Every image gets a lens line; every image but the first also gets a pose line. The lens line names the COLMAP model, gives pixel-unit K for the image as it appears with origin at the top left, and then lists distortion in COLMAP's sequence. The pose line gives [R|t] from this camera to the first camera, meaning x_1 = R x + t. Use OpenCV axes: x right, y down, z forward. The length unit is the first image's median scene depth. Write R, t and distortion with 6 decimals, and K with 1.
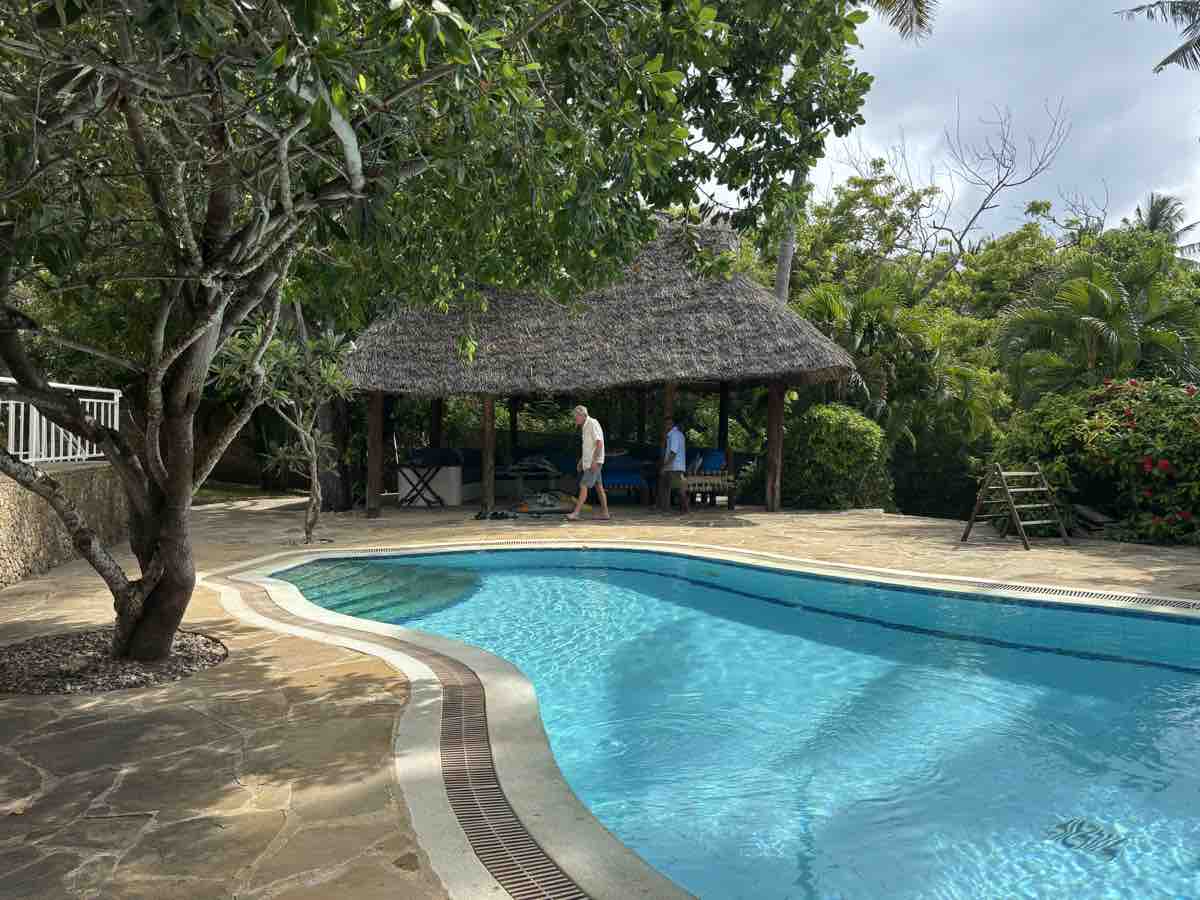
lens RADIAL K [[878.2, 0, 607.7], [0, 878.2, 444.4], [0, 0, 1]] dist [-0.011163, -0.024135]
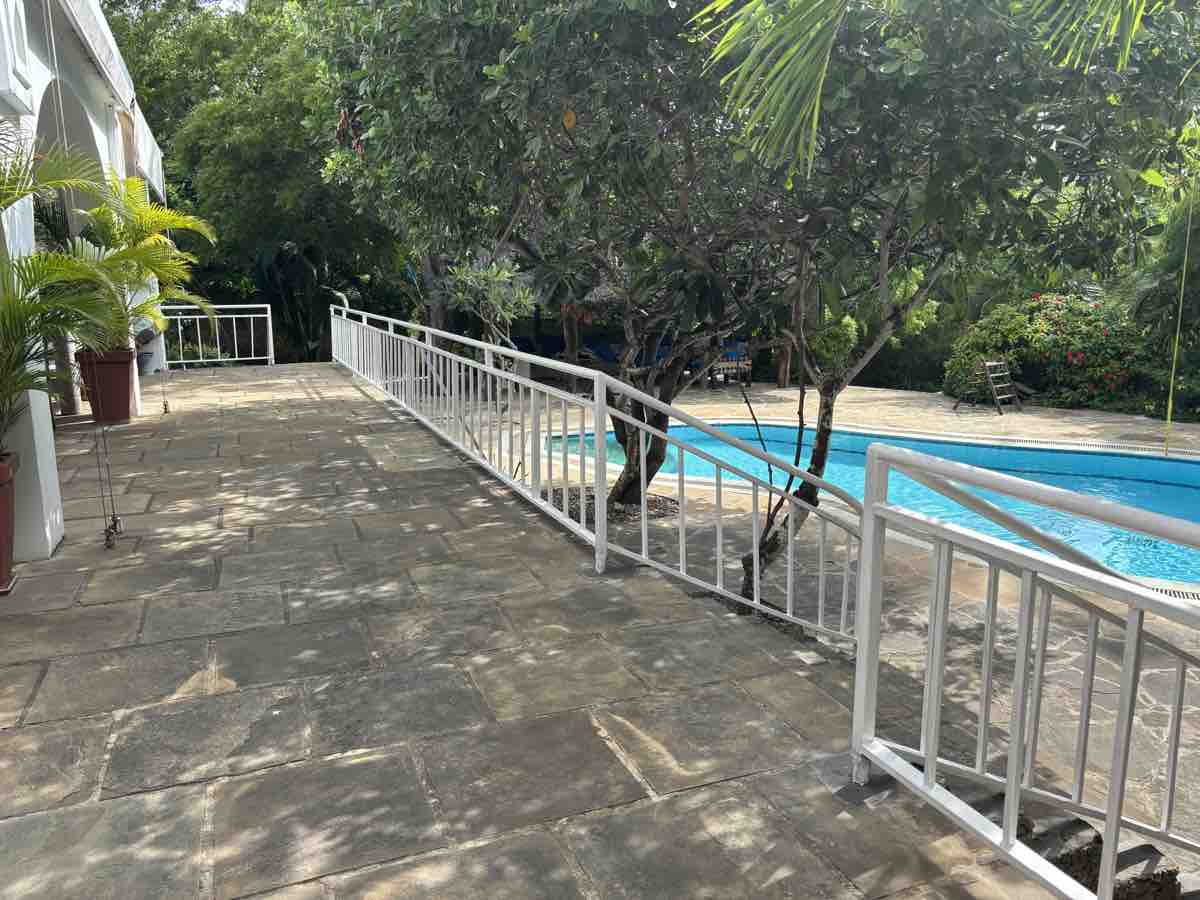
lens RADIAL K [[878.2, 0, 598.3], [0, 878.2, 450.9], [0, 0, 1]] dist [-0.011163, -0.024135]
pose [[0.983927, -0.044408, 0.172963, -0.451479], [0.014493, 0.985248, 0.170518, -0.083989], [-0.177984, -0.165270, 0.970055, -0.352529]]
